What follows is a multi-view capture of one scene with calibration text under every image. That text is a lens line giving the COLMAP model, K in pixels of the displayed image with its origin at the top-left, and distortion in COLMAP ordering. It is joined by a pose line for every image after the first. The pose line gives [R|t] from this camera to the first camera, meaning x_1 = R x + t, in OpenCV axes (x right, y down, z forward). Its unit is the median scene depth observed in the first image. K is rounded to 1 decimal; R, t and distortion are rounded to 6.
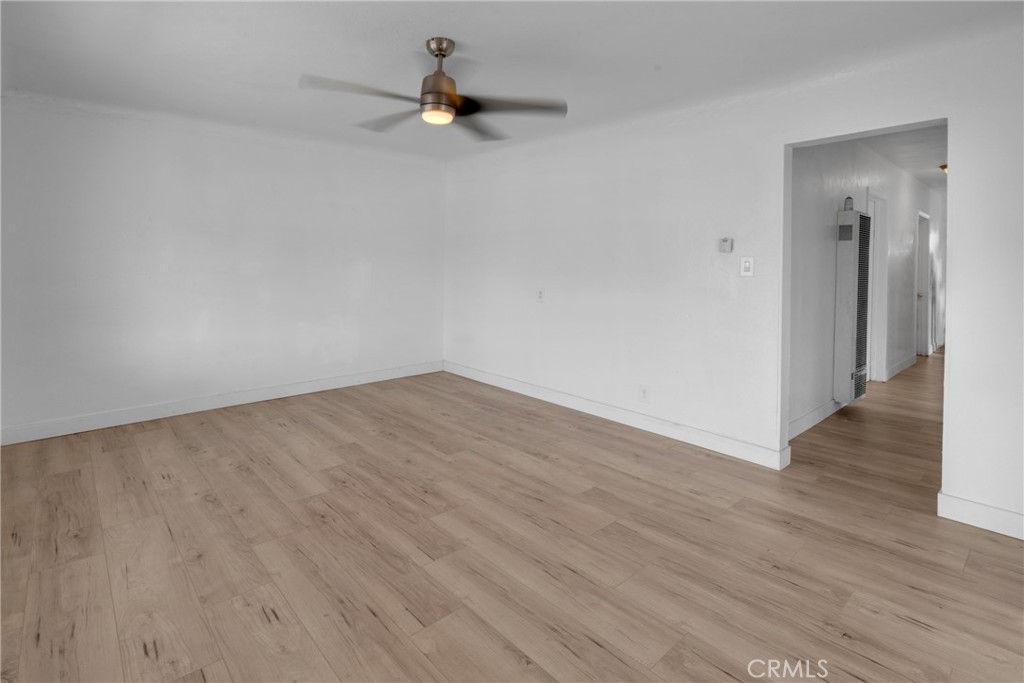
lens RADIAL K [[476.2, 0, 503.5], [0, 476.2, 311.7], [0, 0, 1]] dist [-0.001874, 0.000136]
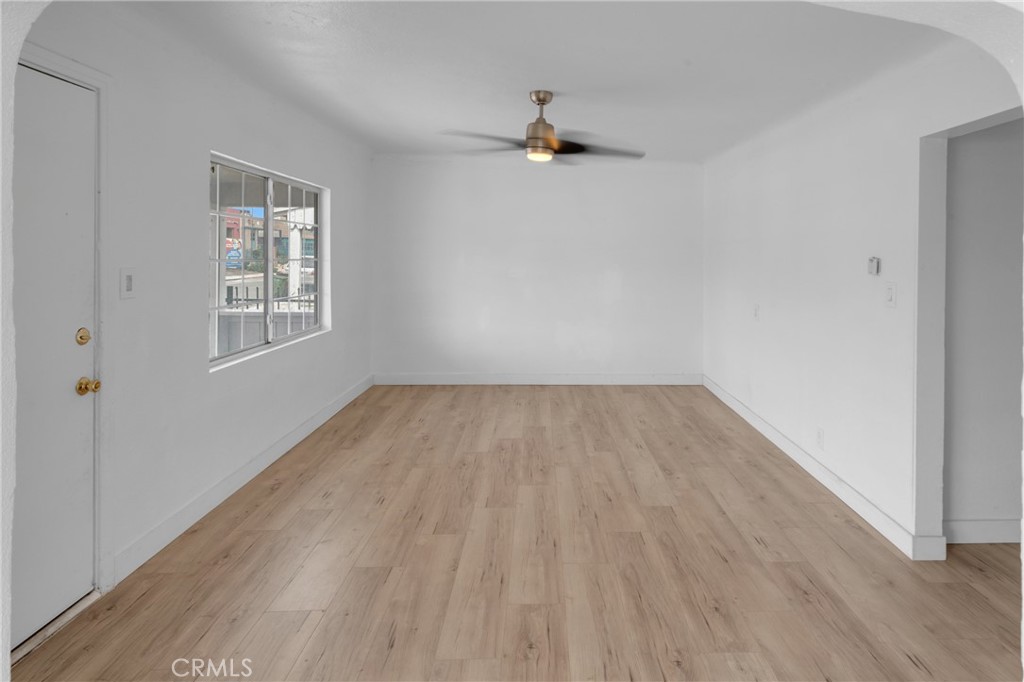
lens RADIAL K [[493.8, 0, 512.0], [0, 493.8, 341.0], [0, 0, 1]] dist [-0.003081, -0.000596]
pose [[0.795926, 0.106546, -0.595944, 0.610343], [-0.075304, 0.994170, 0.077169, -0.041770], [0.600692, -0.016544, 0.799310, -0.036599]]
